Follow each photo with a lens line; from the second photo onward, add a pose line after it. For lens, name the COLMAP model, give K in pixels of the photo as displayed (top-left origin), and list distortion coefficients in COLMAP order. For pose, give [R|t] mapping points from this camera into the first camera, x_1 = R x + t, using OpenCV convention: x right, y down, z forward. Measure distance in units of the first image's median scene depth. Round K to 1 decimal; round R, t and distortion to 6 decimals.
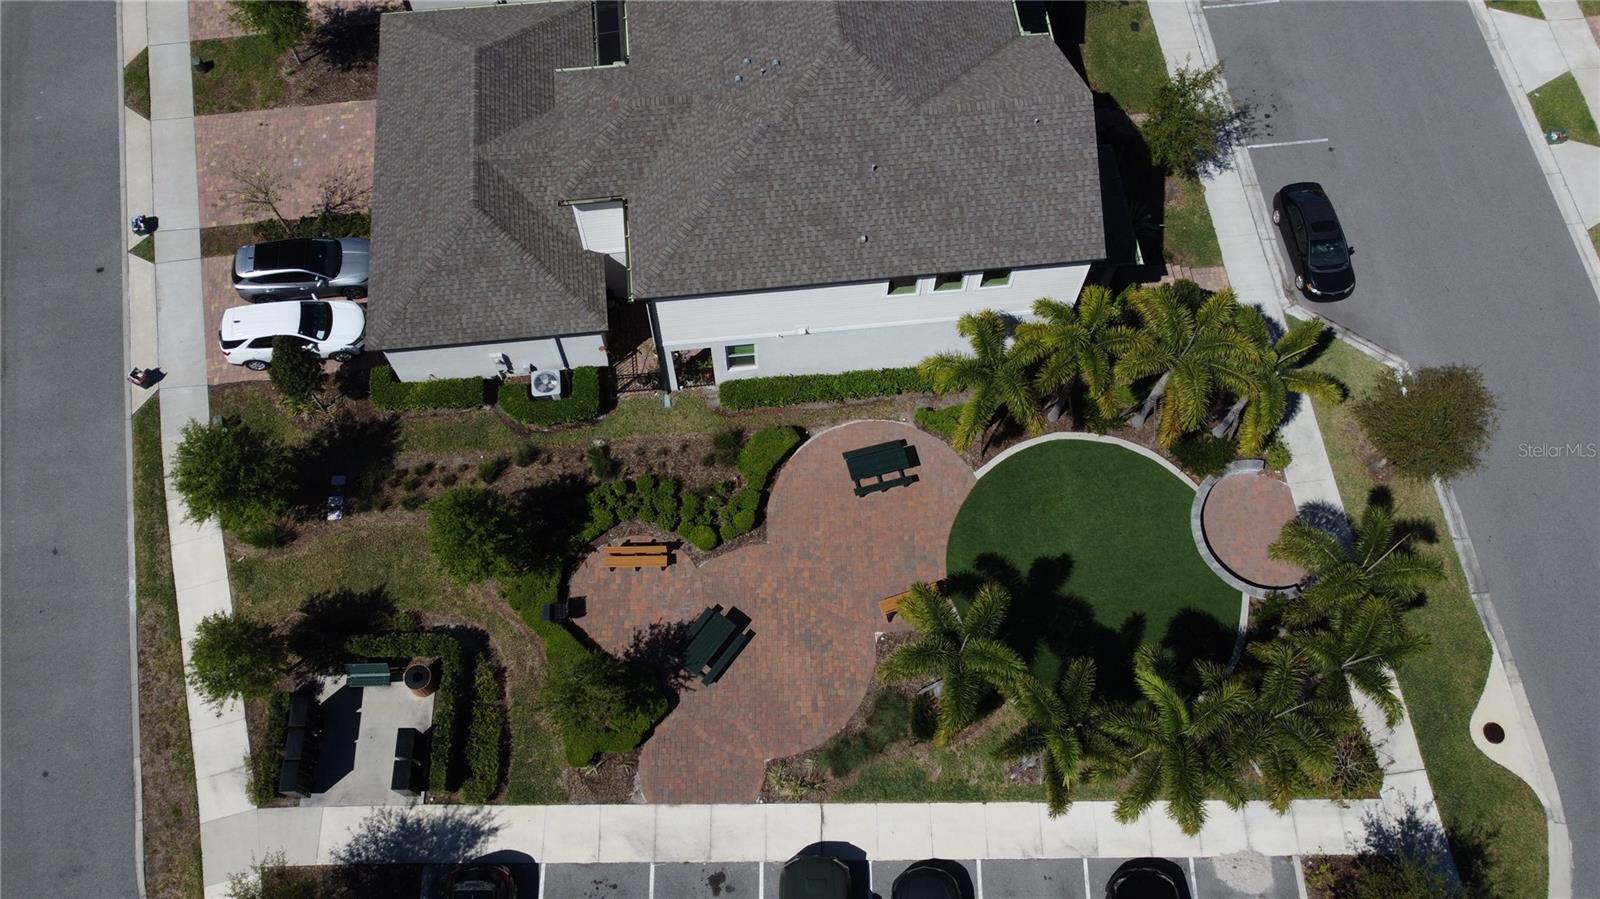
lens RADIAL K [[1230.8, 0, 794.7], [0, 1230.8, 444.0], [0, 0, 1]] dist [-0.000384, -0.002334]
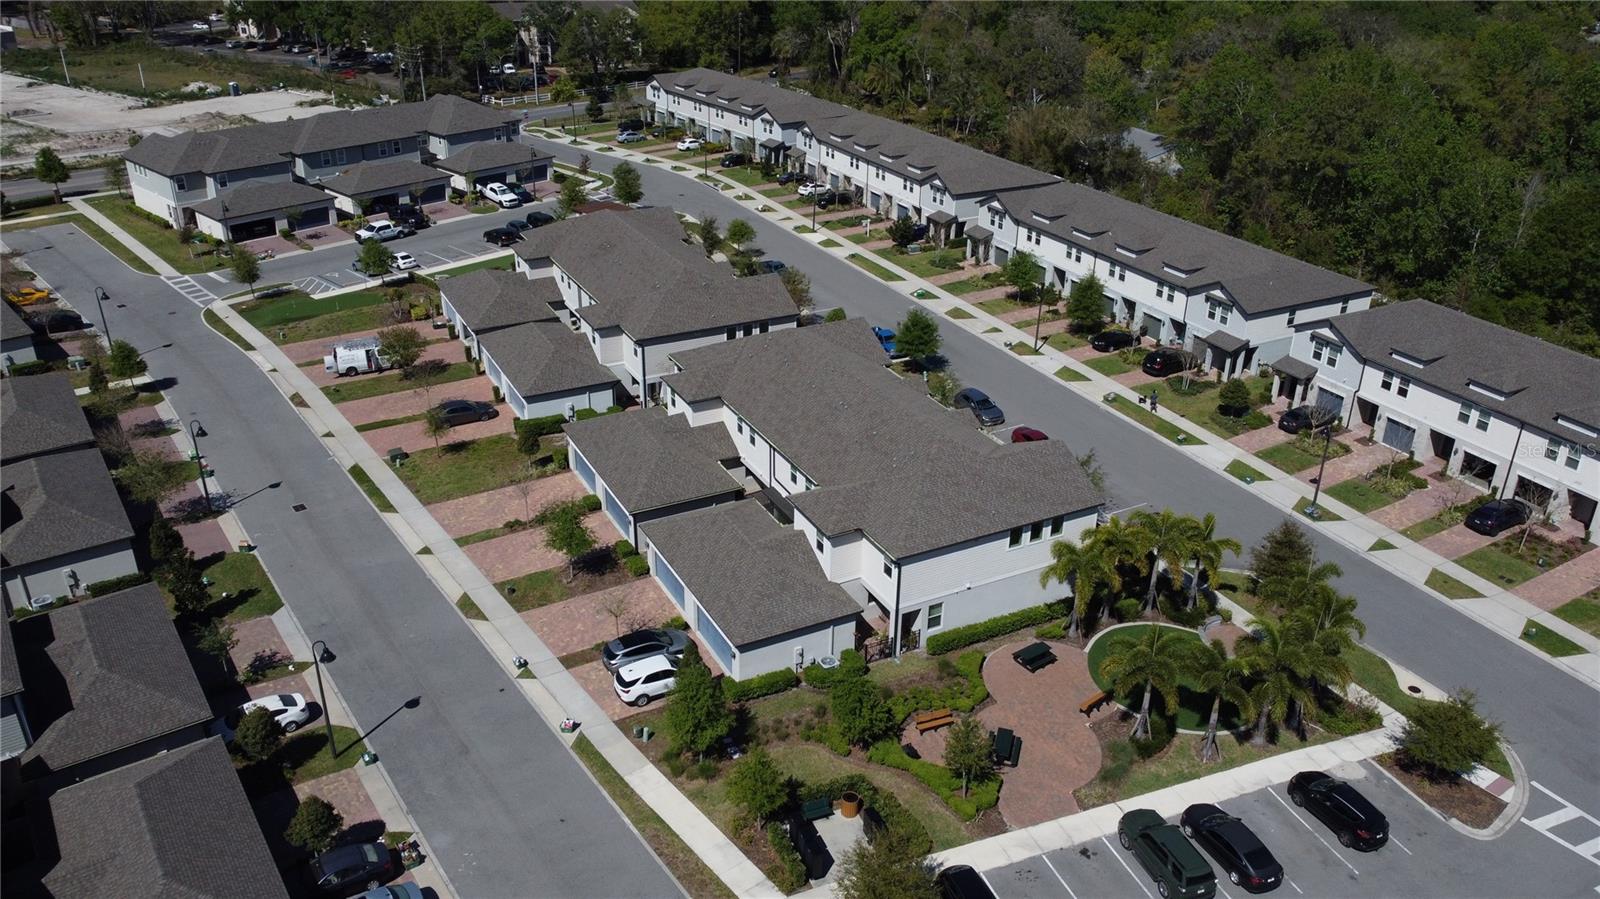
lens RADIAL K [[1230.8, 0, 804.0], [0, 1230.8, 449.6], [0, 0, 1]] dist [-0.000384, -0.002334]
pose [[0.930038, -0.157728, 0.331890, -0.740254], [0.331798, 0.748617, -0.574006, 0.670784], [-0.157922, 0.643968, 0.748576, -0.381366]]
